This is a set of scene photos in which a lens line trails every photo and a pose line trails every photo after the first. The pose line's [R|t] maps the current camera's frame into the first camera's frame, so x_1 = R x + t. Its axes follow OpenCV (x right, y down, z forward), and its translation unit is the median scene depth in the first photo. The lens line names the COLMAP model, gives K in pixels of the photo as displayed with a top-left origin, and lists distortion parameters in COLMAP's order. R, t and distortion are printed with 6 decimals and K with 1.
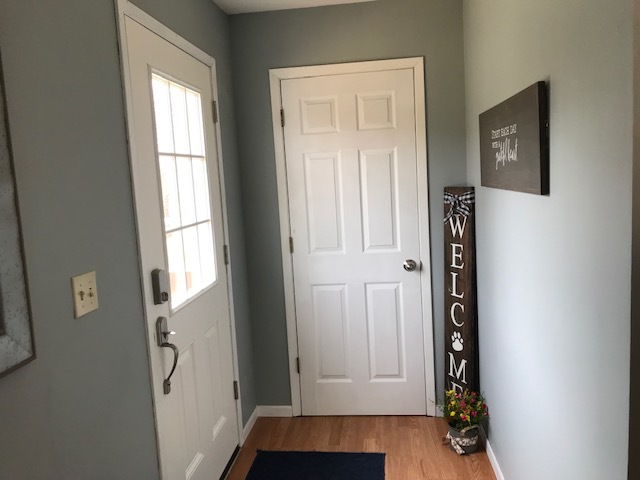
lens RADIAL K [[525.3, 0, 318.4], [0, 525.3, 233.7], [0, 0, 1]] dist [0.066786, -0.083385]
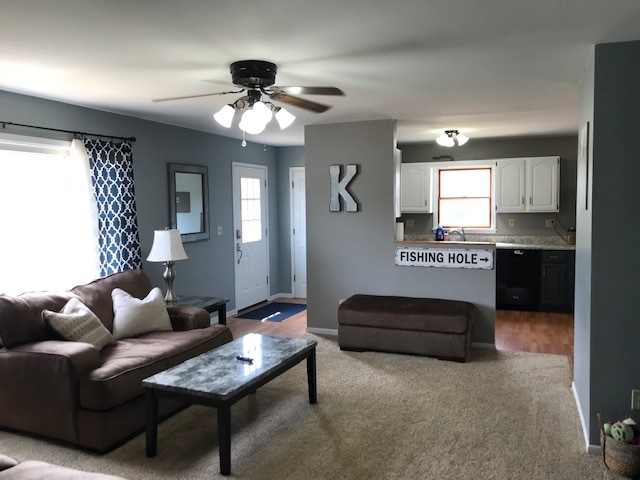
lens RADIAL K [[525.3, 0, 318.4], [0, 525.3, 233.7], [0, 0, 1]] dist [0.066786, -0.083385]
pose [[0.963947, 0.061288, -0.258939, 0.984892], [-0.071895, 0.996909, -0.031686, 0.139135], [0.256197, 0.049160, 0.965374, -1.998232]]
